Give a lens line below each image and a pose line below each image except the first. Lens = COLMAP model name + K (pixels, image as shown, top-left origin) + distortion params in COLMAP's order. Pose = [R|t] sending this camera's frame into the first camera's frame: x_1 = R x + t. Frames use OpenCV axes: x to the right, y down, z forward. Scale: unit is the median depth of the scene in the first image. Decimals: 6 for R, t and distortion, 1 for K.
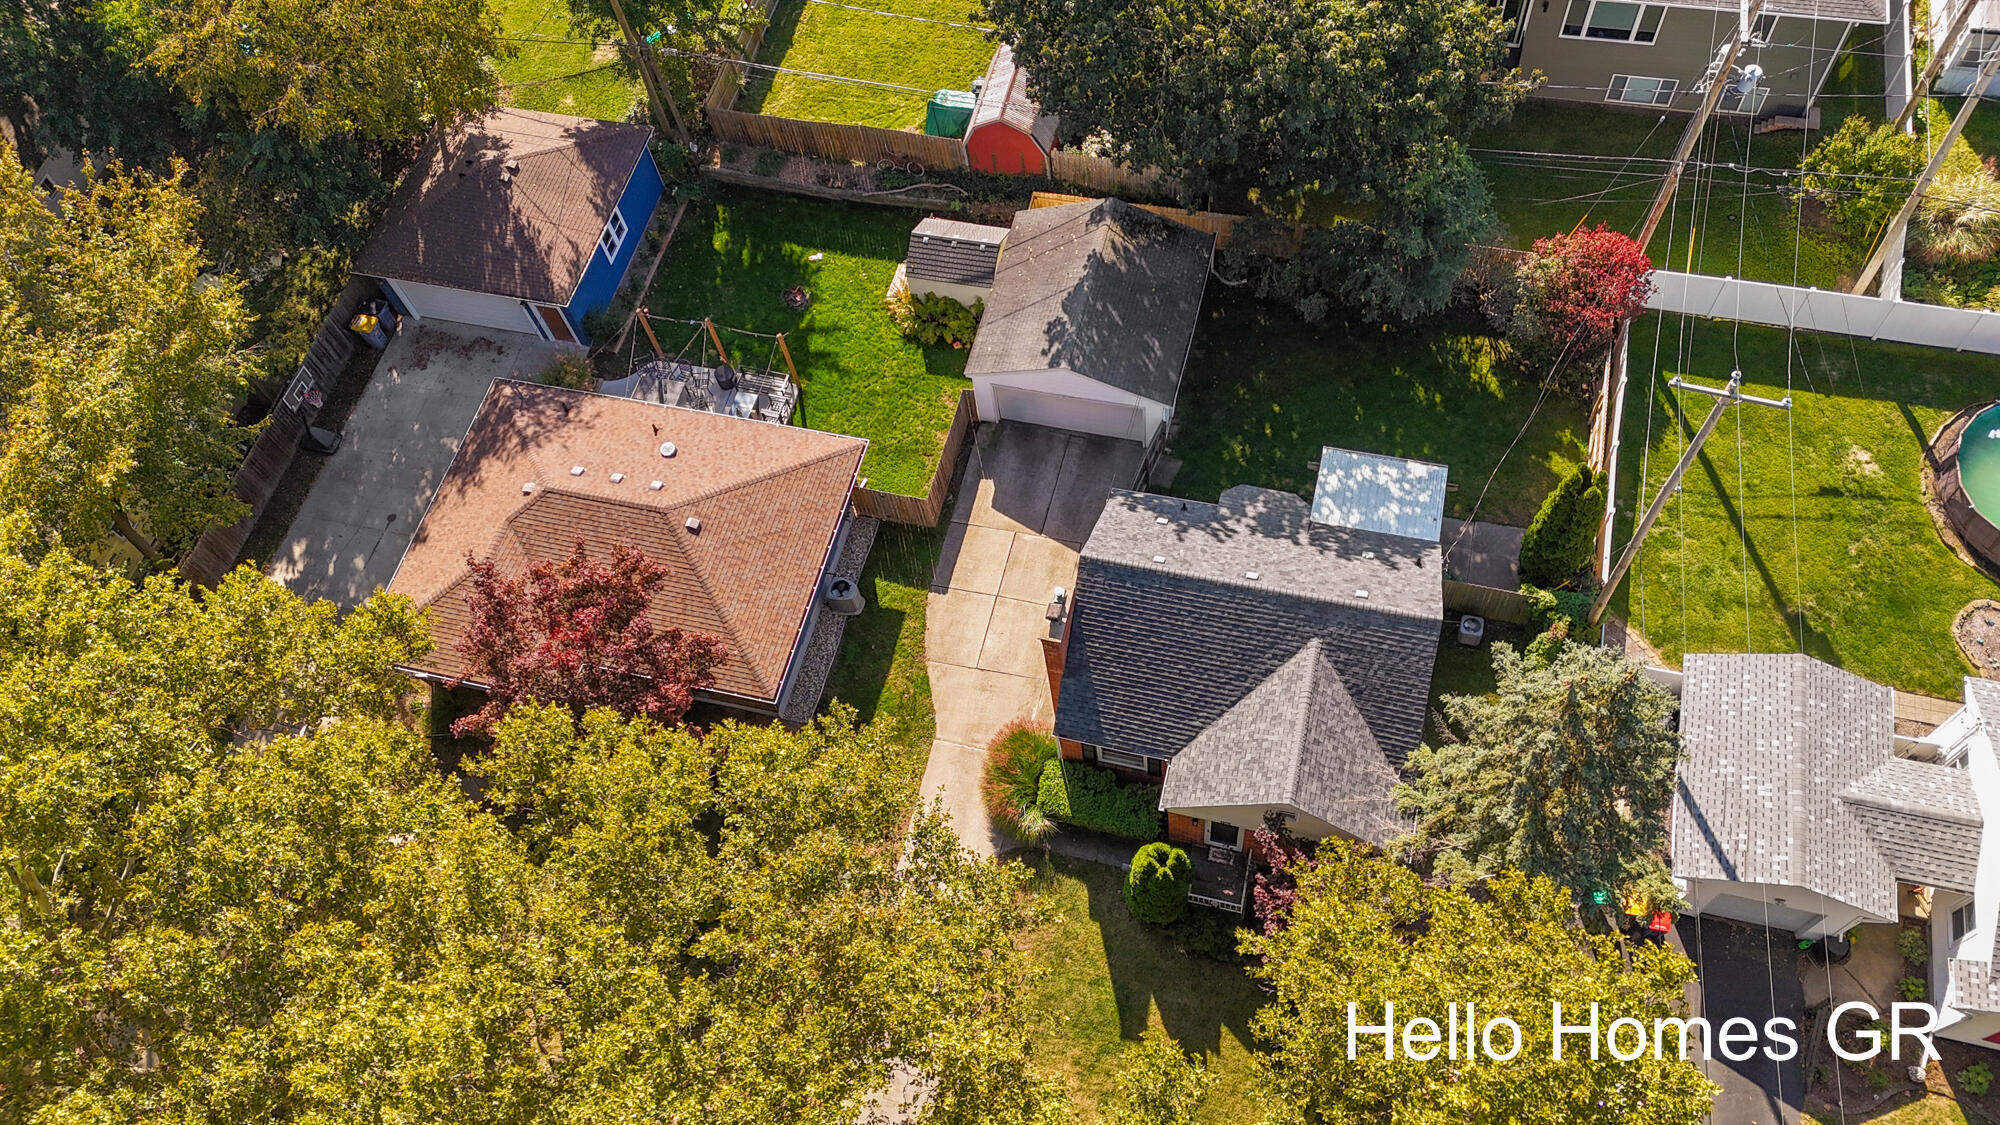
lens RADIAL K [[1442.0, 0, 1000.0], [0, 1442.0, 562.5], [0, 0, 1]] dist [0.070516, -0.243105]
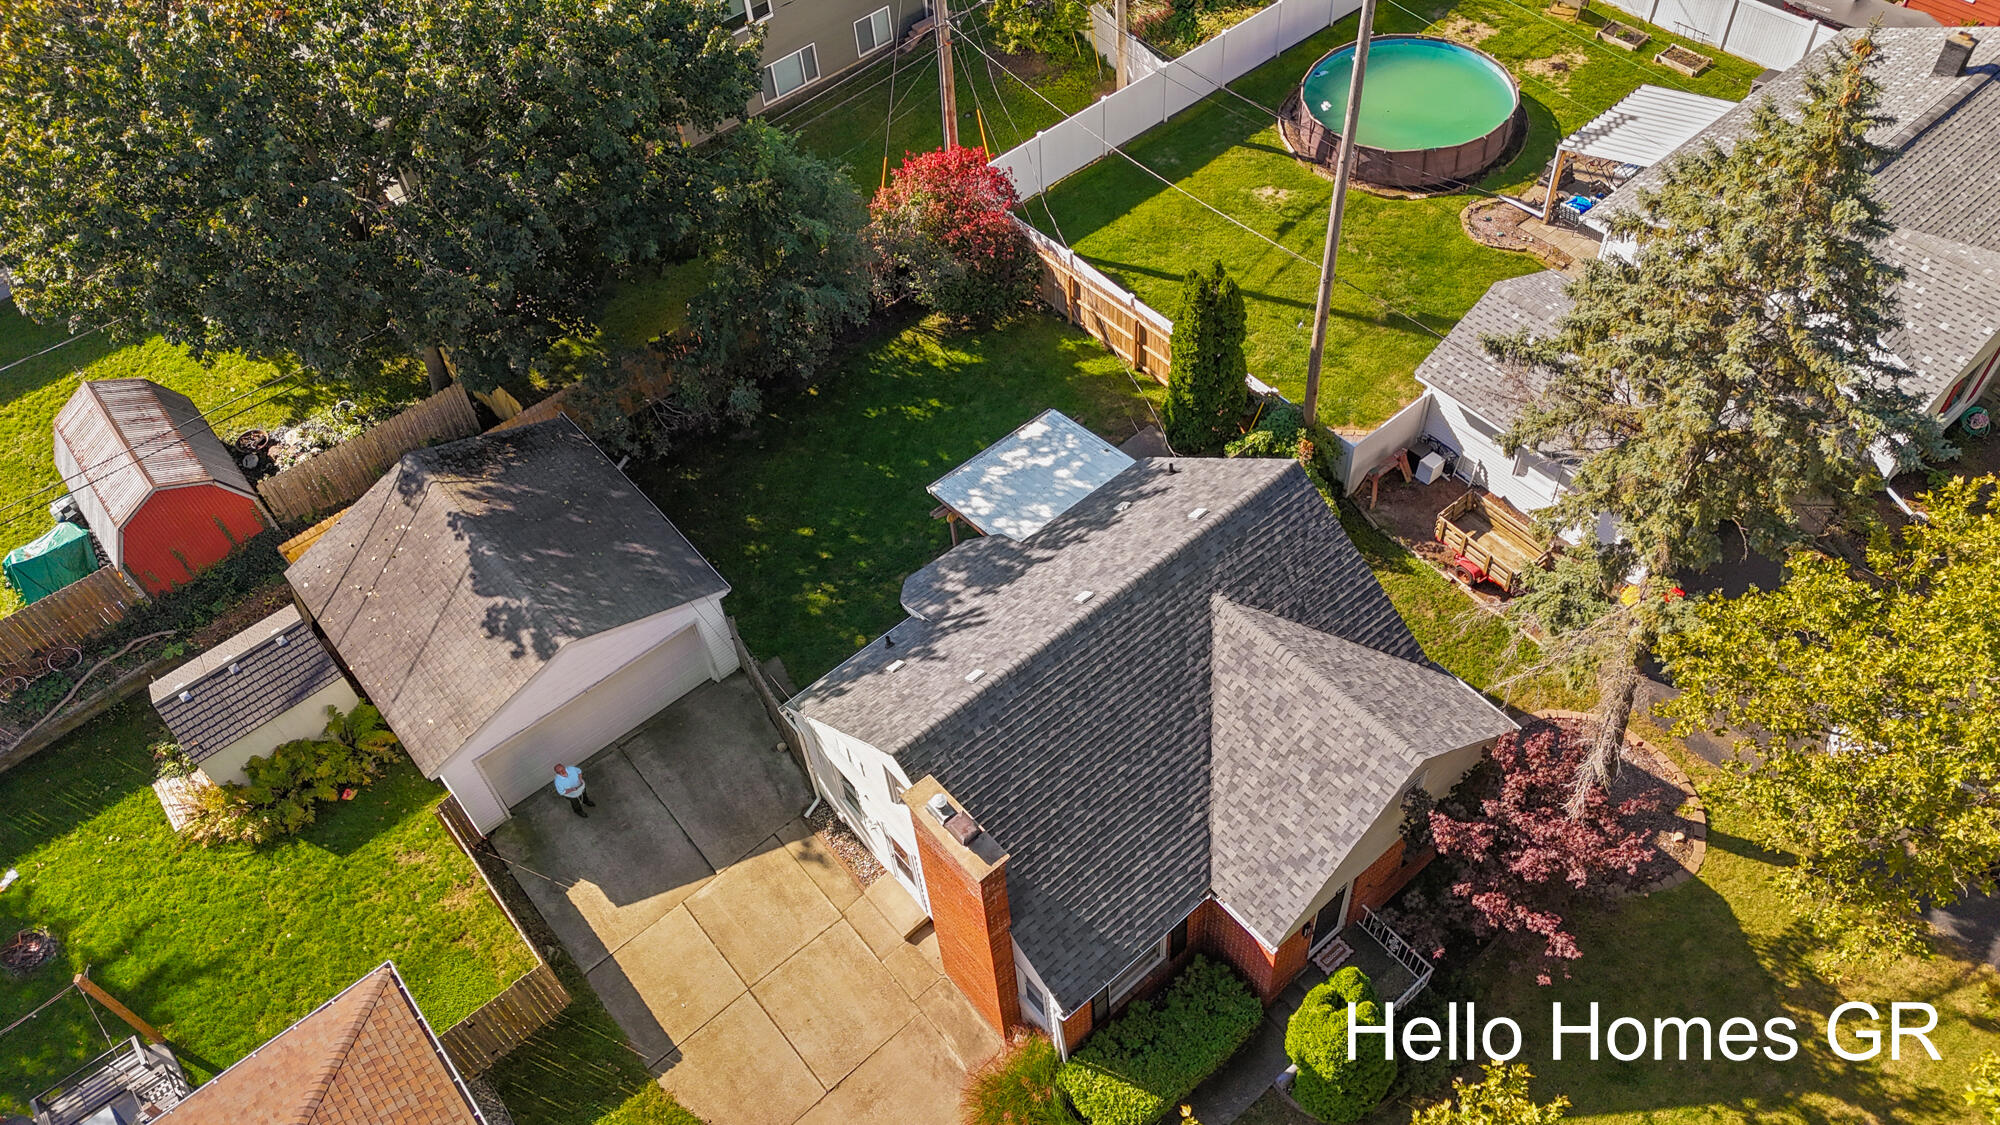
lens RADIAL K [[1426.8, 0, 1000.0], [0, 1426.8, 562.5], [0, 0, 1]] dist [0.062957, -0.085010]
pose [[0.579434, -0.581849, 0.570709, -0.174224], [0.715925, 0.698011, -0.015234, -0.015931], [-0.389497, 0.417412, 0.821011, 0.394798]]
